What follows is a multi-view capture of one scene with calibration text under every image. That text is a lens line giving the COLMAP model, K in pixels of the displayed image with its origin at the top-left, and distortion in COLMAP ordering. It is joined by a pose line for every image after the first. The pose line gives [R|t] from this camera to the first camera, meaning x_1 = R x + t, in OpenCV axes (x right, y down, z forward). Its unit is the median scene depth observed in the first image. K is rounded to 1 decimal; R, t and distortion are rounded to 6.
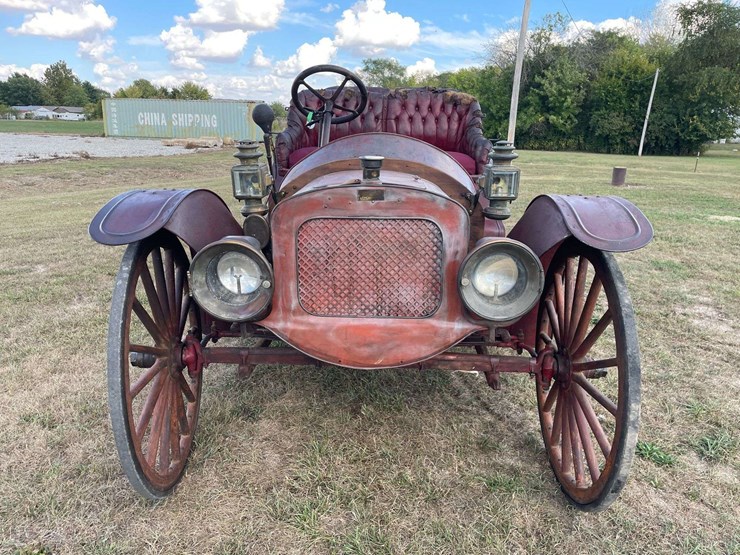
lens RADIAL K [[569.3, 0, 370.0], [0, 569.3, 277.5], [0, 0, 1]] dist [0.106097, -0.139282]
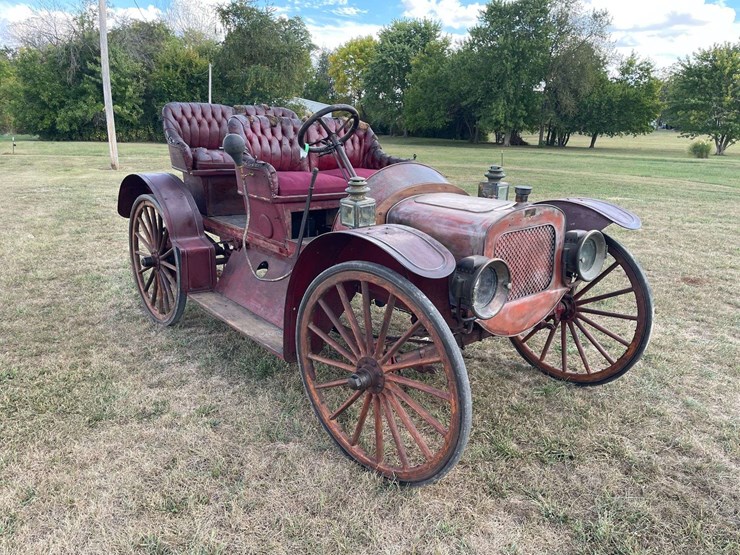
lens RADIAL K [[569.3, 0, 370.0], [0, 569.3, 277.5], [0, 0, 1]] dist [0.106097, -0.139282]
pose [[0.747669, -0.183837, 0.638119, -0.931907], [0.171947, 0.981740, 0.081365, -0.126301], [-0.641425, 0.048889, 0.765627, 0.108224]]
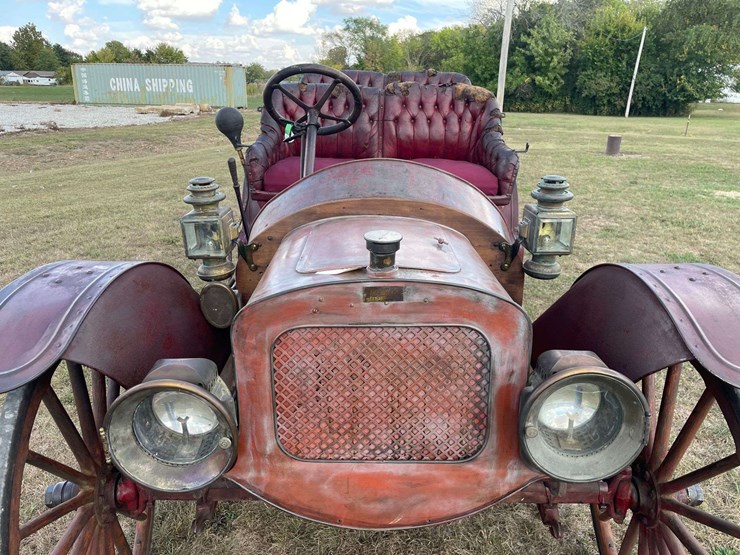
lens RADIAL K [[569.3, 0, 370.0], [0, 569.3, 277.5], [0, 0, 1]] dist [0.106097, -0.139282]
pose [[0.999485, -0.019766, 0.025292, -0.021836], [0.018185, 0.997953, 0.061306, -0.149806], [-0.026452, -0.060814, 0.997799, 0.254136]]
